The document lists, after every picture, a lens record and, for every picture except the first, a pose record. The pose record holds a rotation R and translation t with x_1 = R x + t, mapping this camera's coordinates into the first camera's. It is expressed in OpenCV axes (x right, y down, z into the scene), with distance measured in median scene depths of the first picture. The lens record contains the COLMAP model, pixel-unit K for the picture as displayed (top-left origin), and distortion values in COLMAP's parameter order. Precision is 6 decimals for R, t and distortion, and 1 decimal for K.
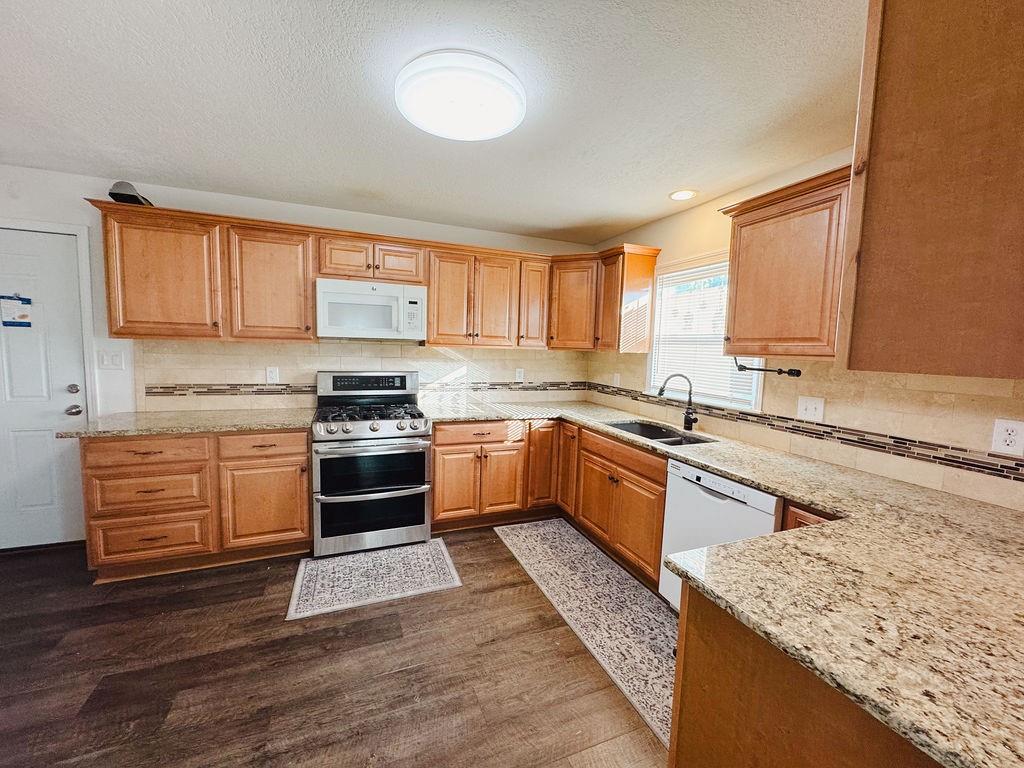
lens RADIAL K [[408.5, 0, 510.3], [0, 408.5, 381.7], [0, 0, 1]] dist [-0.002552, 0.000022]
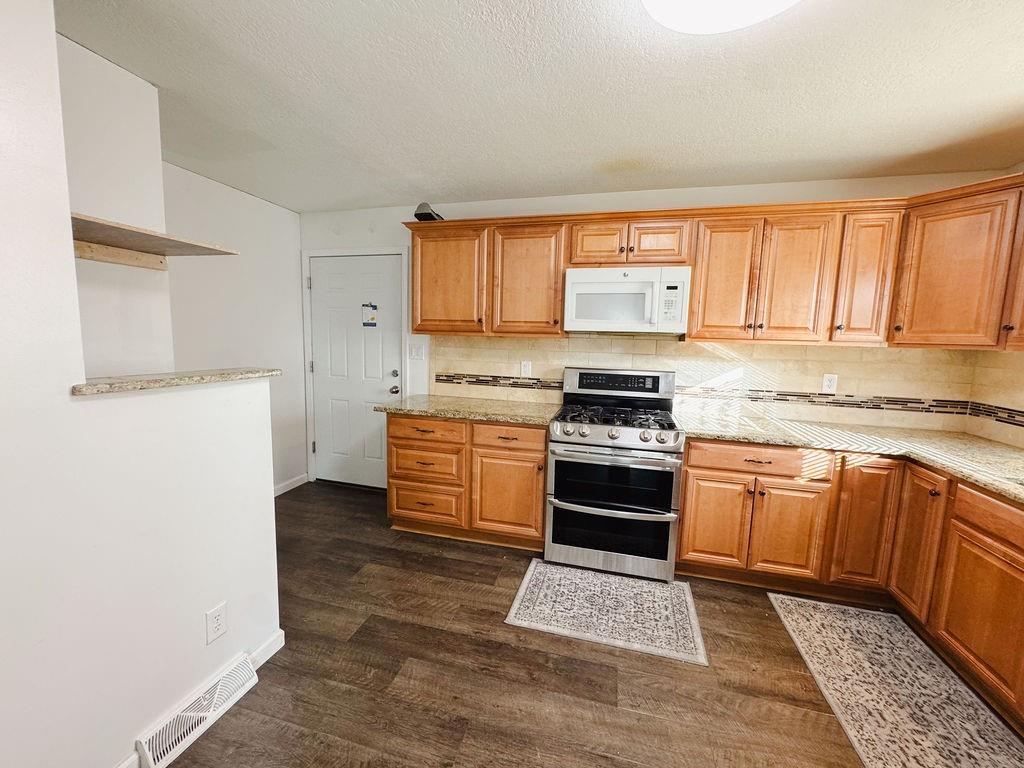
lens RADIAL K [[408.5, 0, 511.0], [0, 408.5, 383.1], [0, 0, 1]] dist [-0.002552, 0.000022]
pose [[0.799914, 0.060683, -0.597039, 0.004766], [-0.056103, 0.998079, 0.026278, -0.006747], [0.597487, 0.012476, 0.801782, 0.167512]]
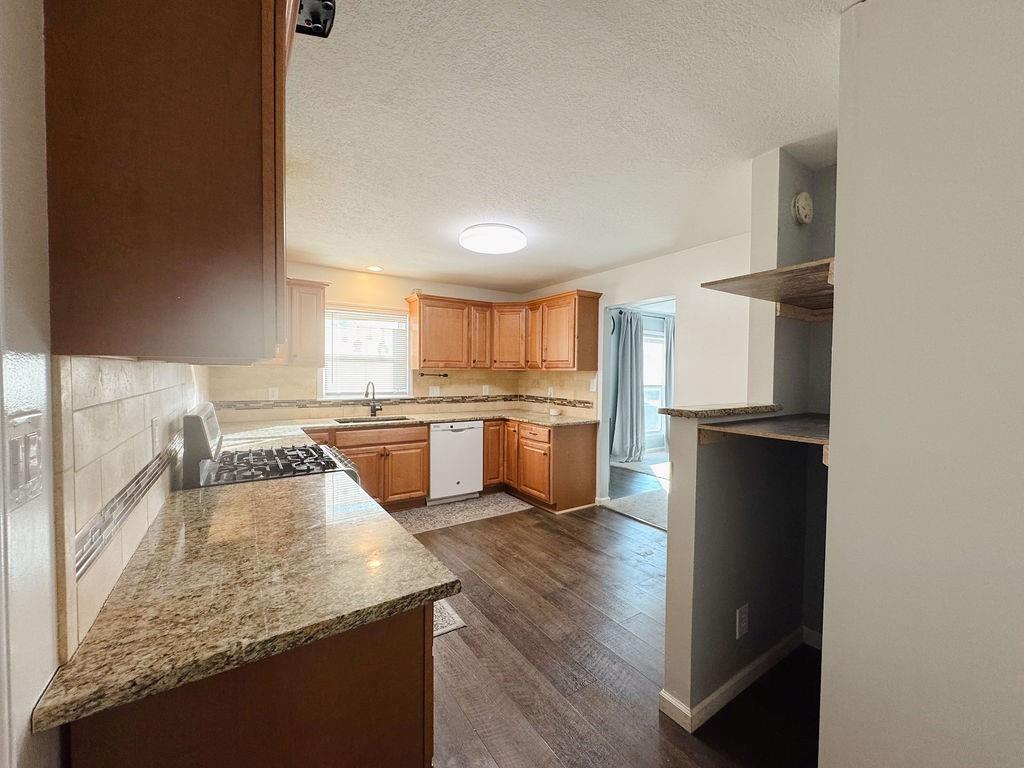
lens RADIAL K [[408.5, 0, 516.4], [0, 408.5, 384.0], [0, 0, 1]] dist [-0.002552, 0.000022]
pose [[-0.217197, -0.055042, 0.974575, -1.177820], [0.071128, 0.994862, 0.072040, -0.079197], [-0.973533, 0.084967, -0.212166, 0.779795]]
